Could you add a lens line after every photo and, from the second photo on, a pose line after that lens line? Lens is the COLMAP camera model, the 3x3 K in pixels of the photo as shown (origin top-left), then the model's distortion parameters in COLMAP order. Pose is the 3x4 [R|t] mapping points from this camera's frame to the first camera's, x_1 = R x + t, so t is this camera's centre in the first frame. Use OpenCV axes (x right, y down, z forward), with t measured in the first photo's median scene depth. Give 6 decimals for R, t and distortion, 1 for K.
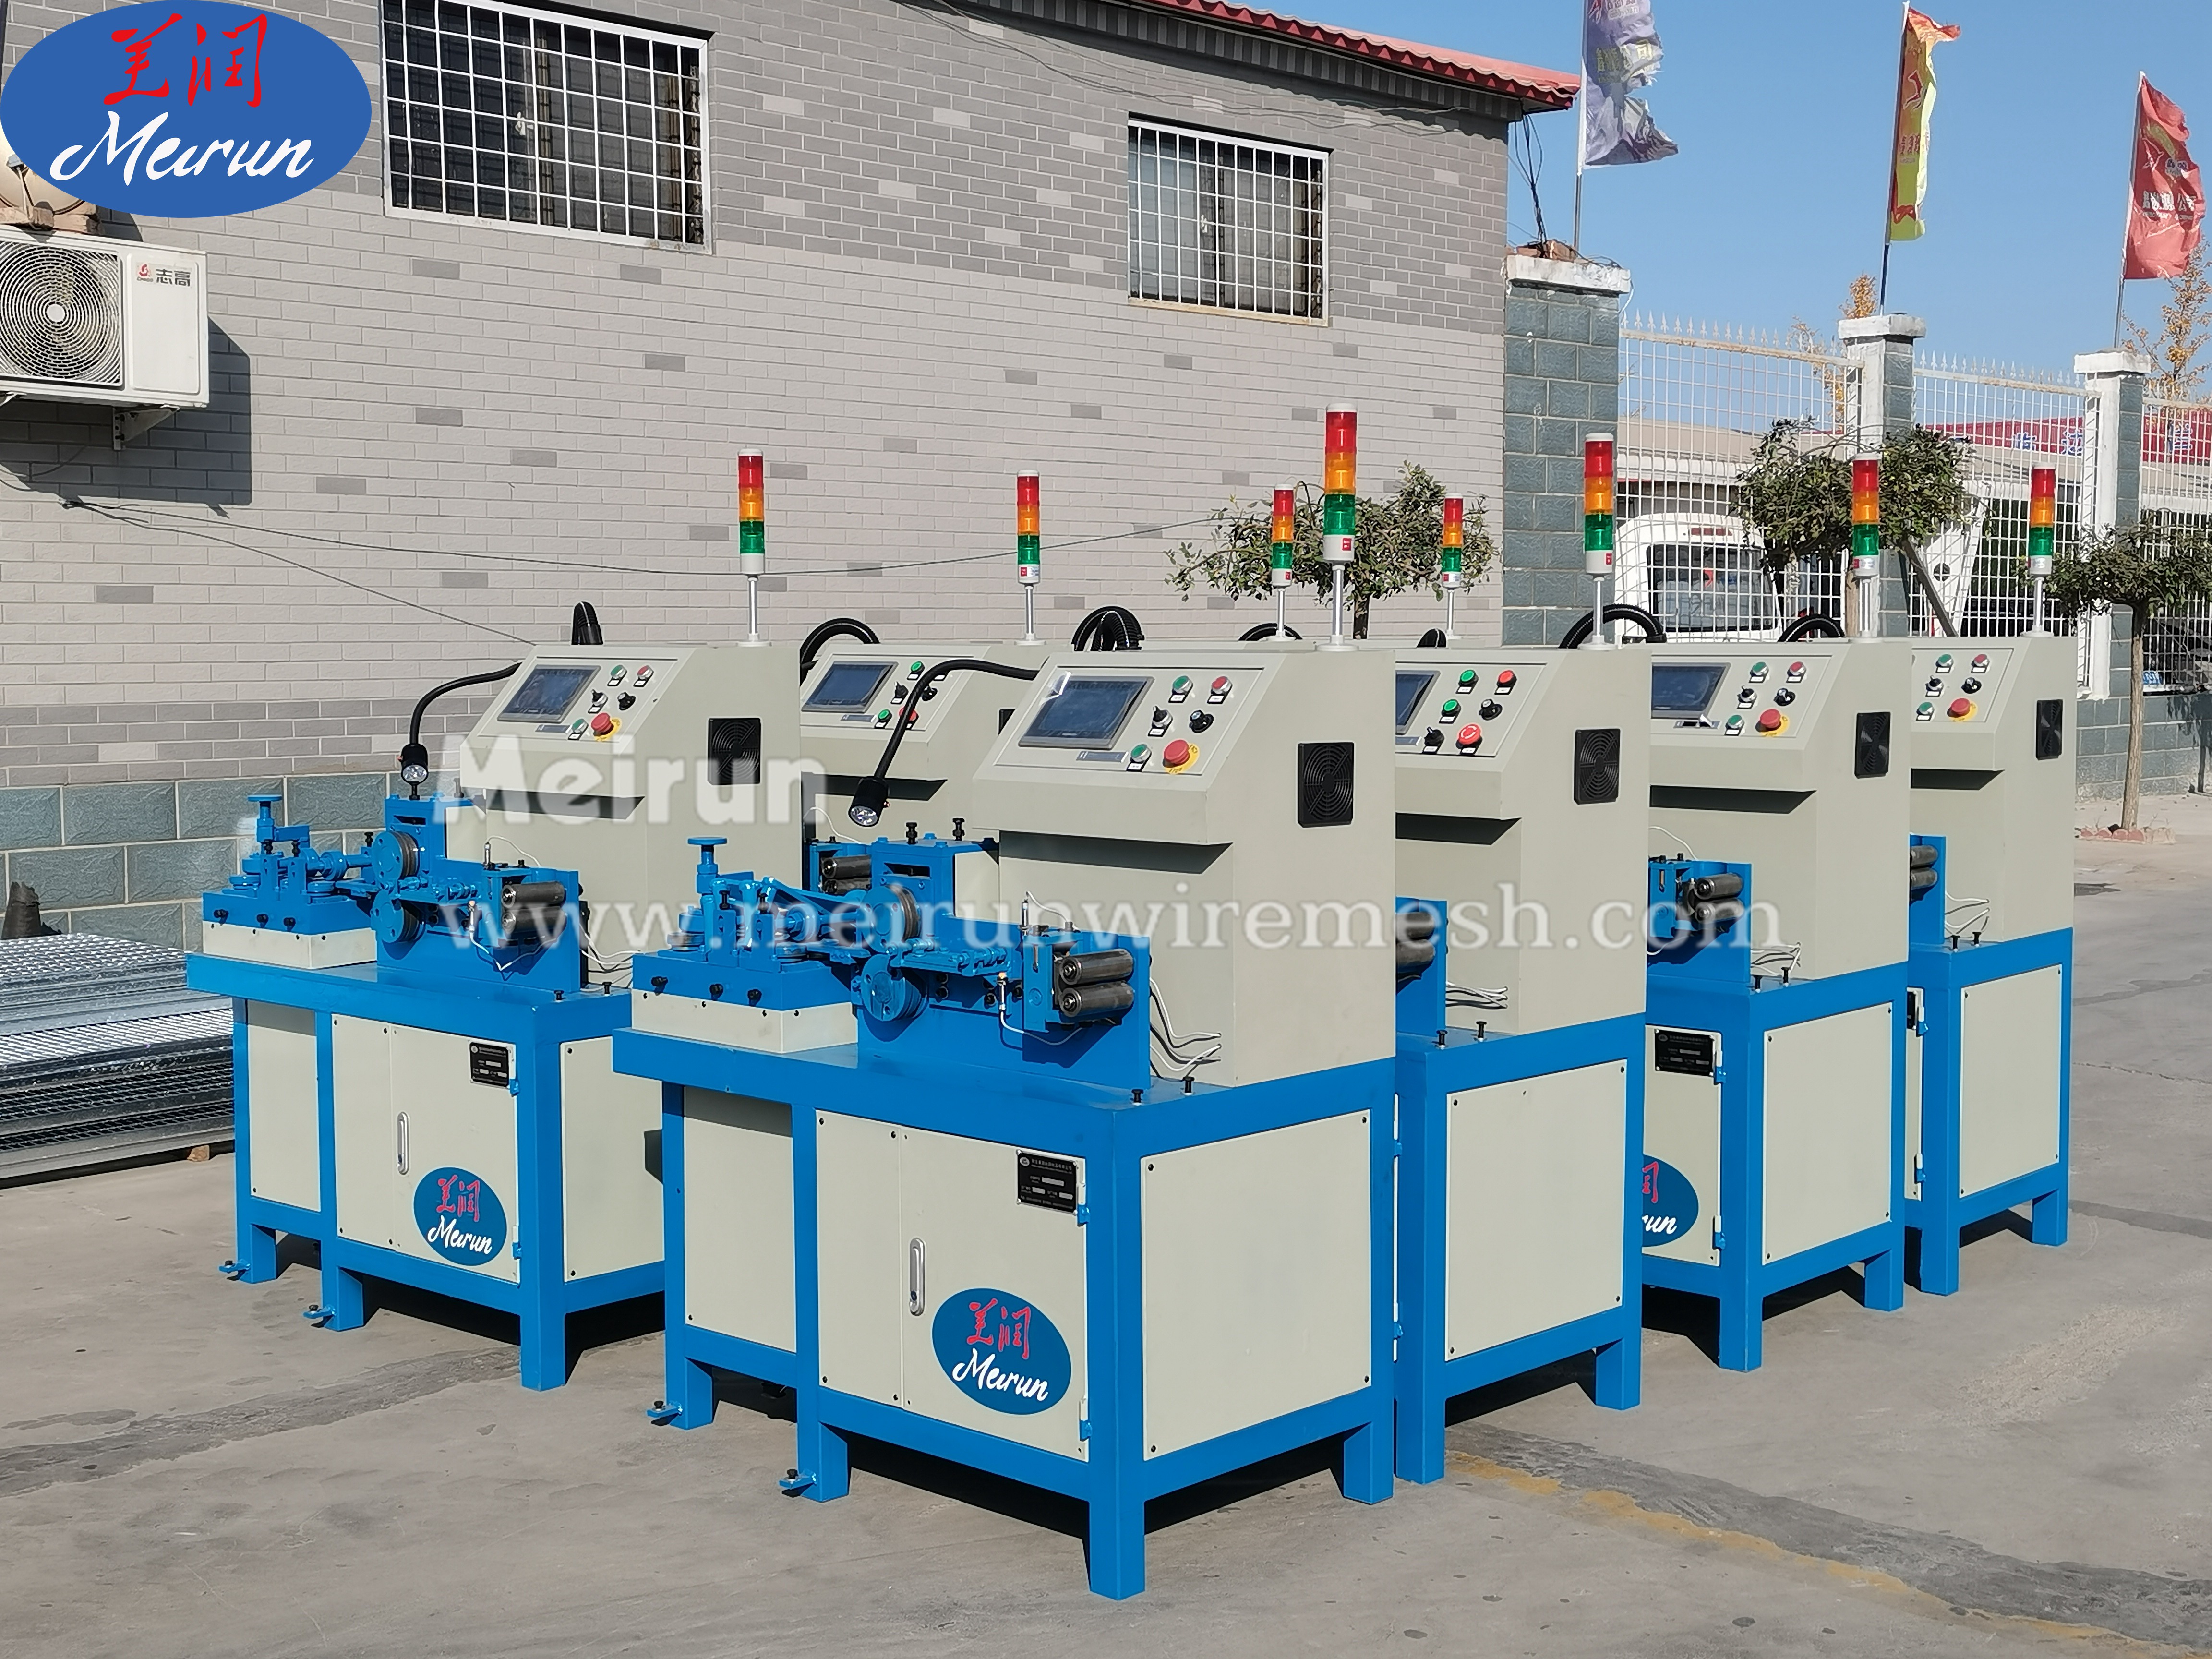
lens RADIAL K [[2830.8, 0, 1170.7], [0, 2830.8, 783.5], [0, 0, 1]] dist [0.032333, 0.093343]
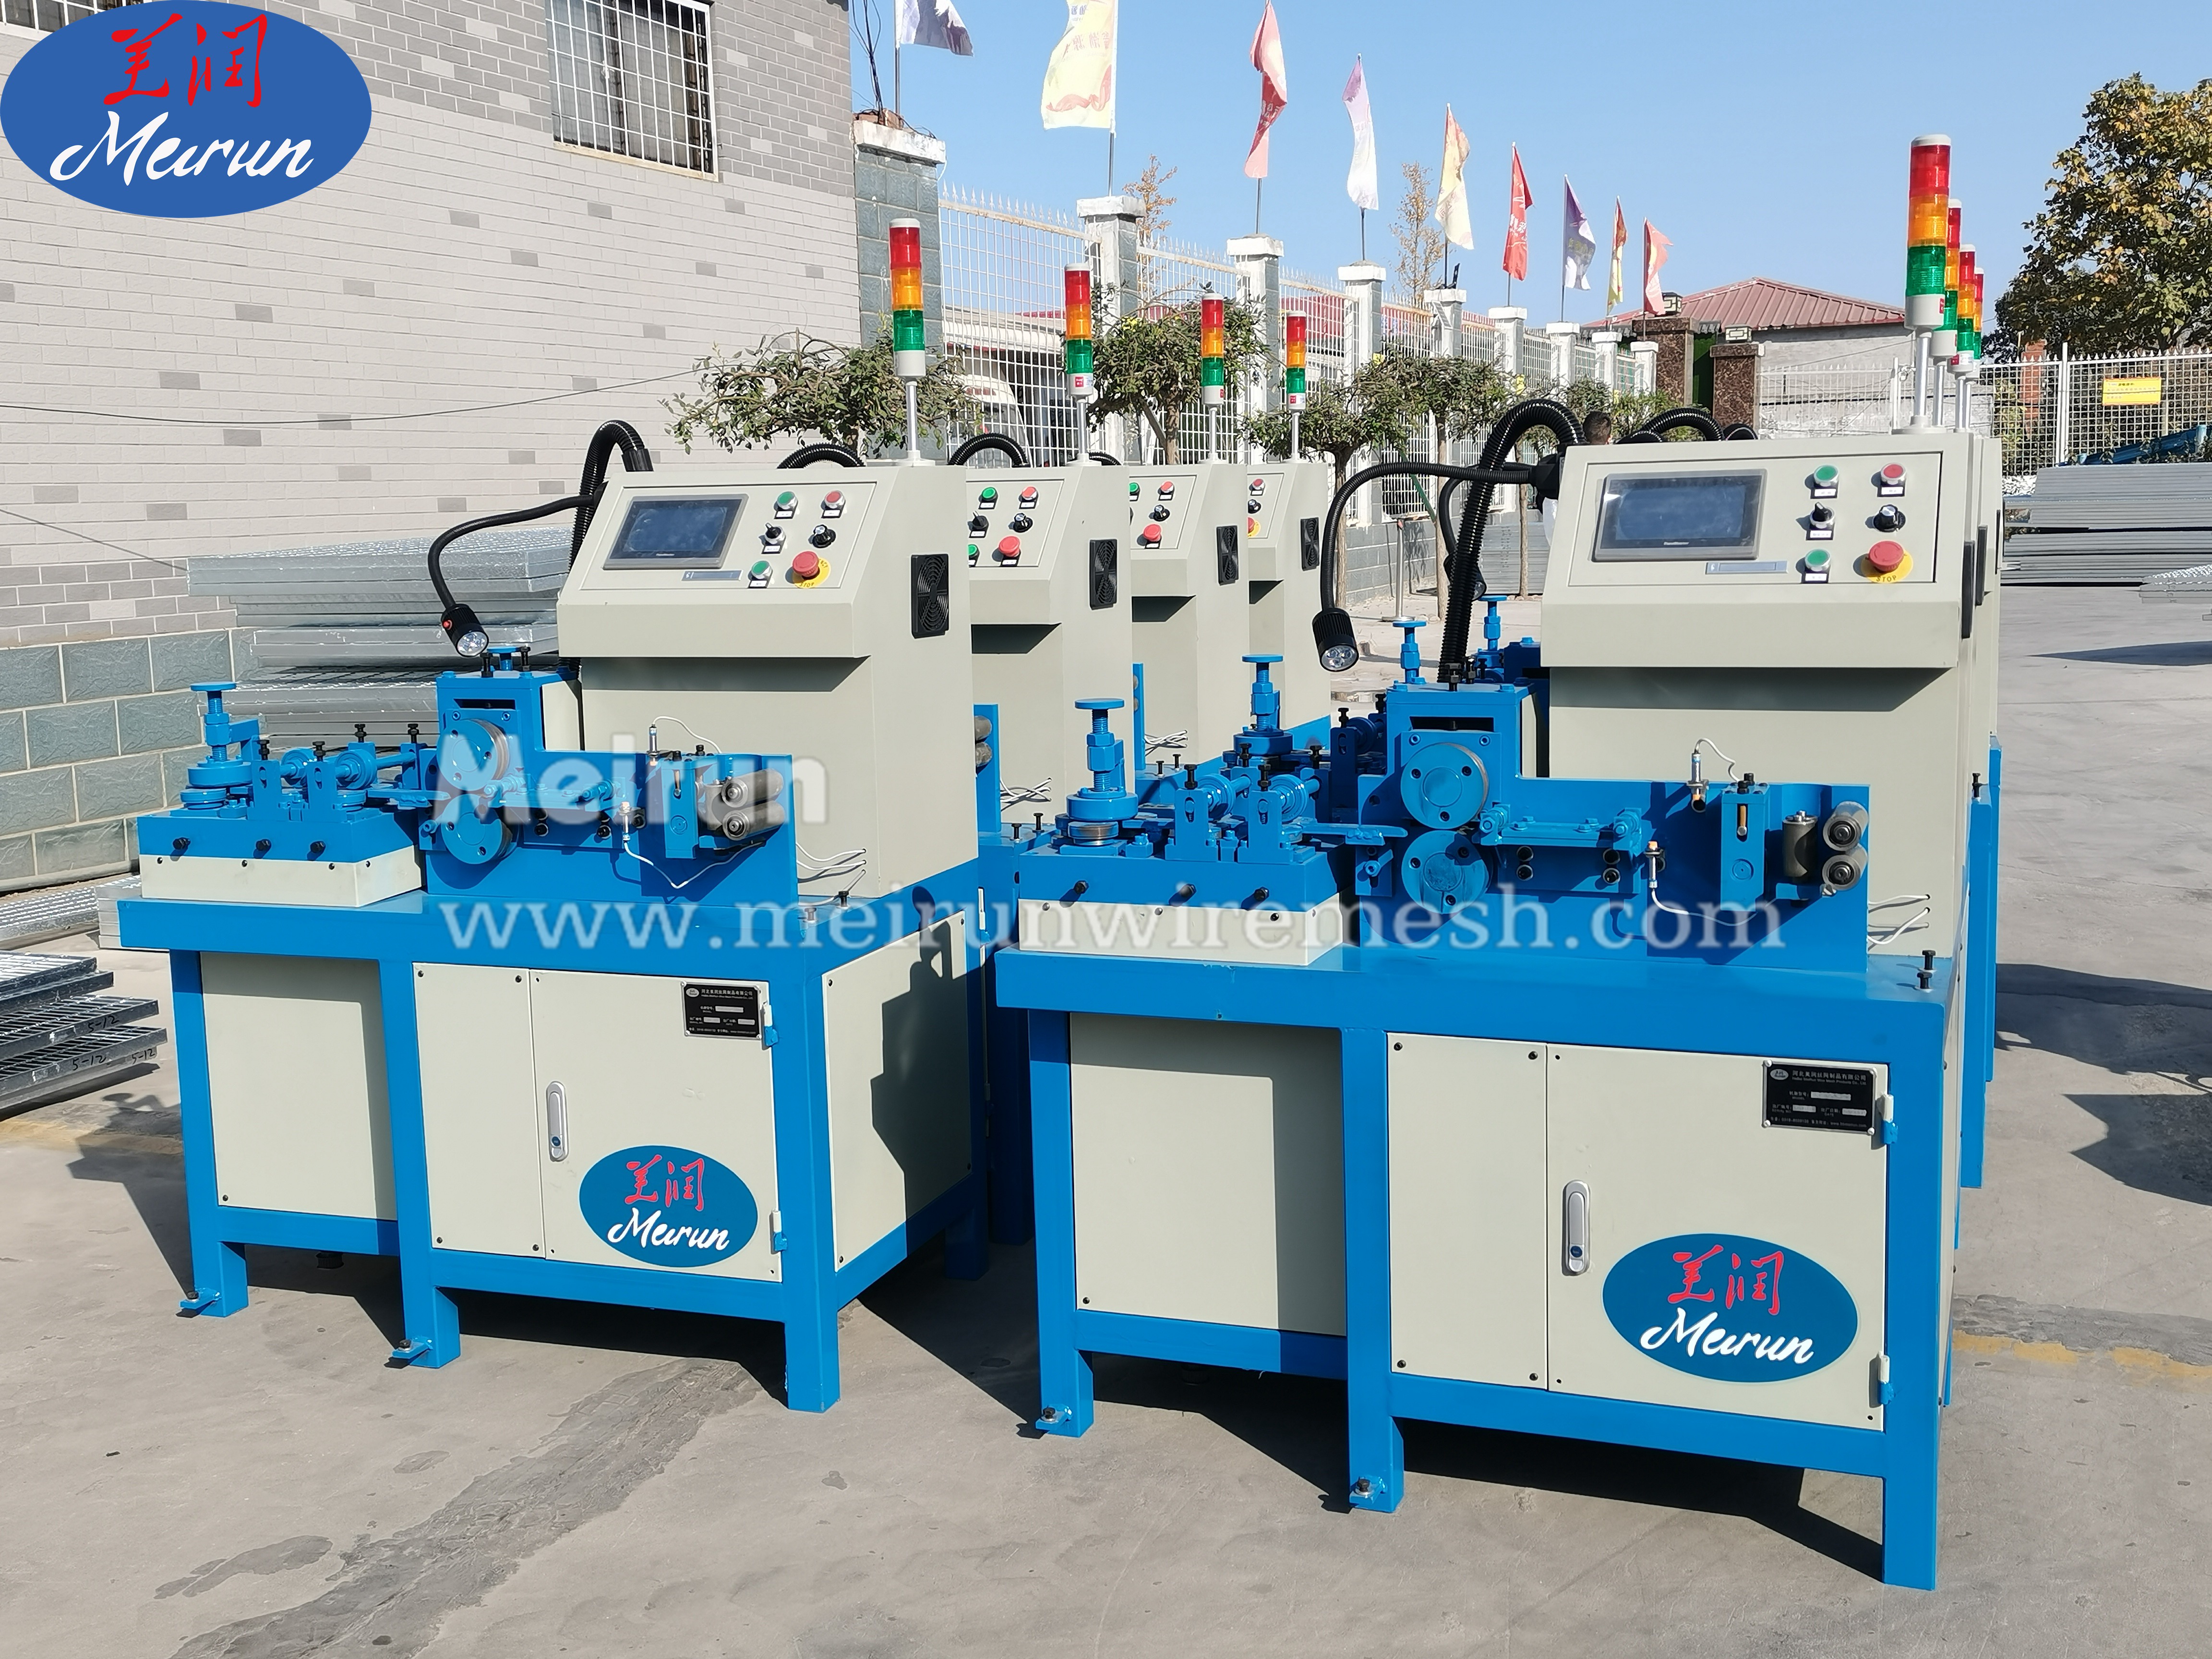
lens RADIAL K [[2388.8, 0, 1131.1], [0, 2388.8, 797.0], [0, 0, 1]] dist [0.058565, -0.022590]
pose [[0.925712, -0.071243, 0.371458, -0.187247], [0.045459, 0.995938, 0.077727, -0.002399], [-0.375487, -0.055066, 0.925191, 0.177802]]
